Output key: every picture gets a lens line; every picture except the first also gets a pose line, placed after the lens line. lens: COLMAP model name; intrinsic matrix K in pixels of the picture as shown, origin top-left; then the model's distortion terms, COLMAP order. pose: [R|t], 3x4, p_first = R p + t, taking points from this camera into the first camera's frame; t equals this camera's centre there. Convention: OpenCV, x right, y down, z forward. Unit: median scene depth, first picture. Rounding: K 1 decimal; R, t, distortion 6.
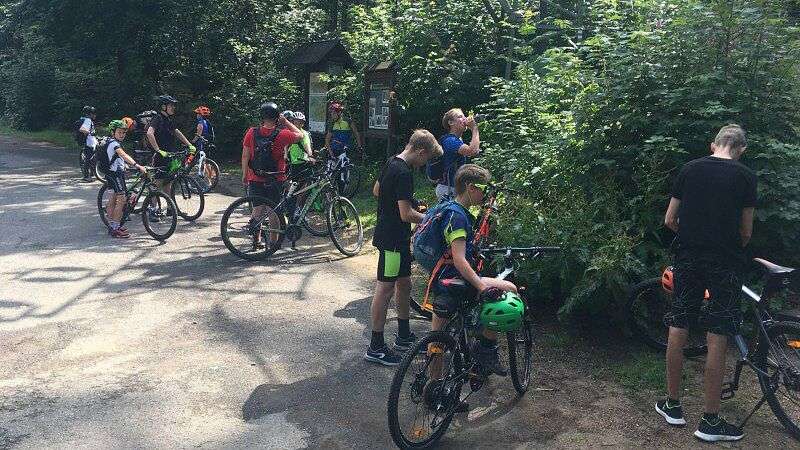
lens RADIAL K [[663.5, 0, 400.0], [0, 663.5, 225.0], [0, 0, 1]] dist [-0.001706, -0.005985]
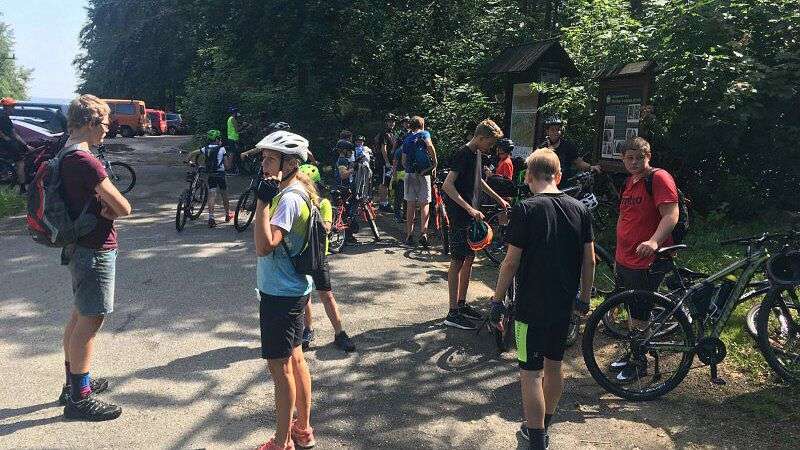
lens RADIAL K [[663.5, 0, 400.0], [0, 663.5, 225.0], [0, 0, 1]] dist [-0.001706, -0.005985]
pose [[0.966018, 0.024497, -0.257312, -0.072870], [-0.029659, 0.999429, -0.016195, -0.055957], [0.256768, 0.023276, 0.966193, 0.259046]]
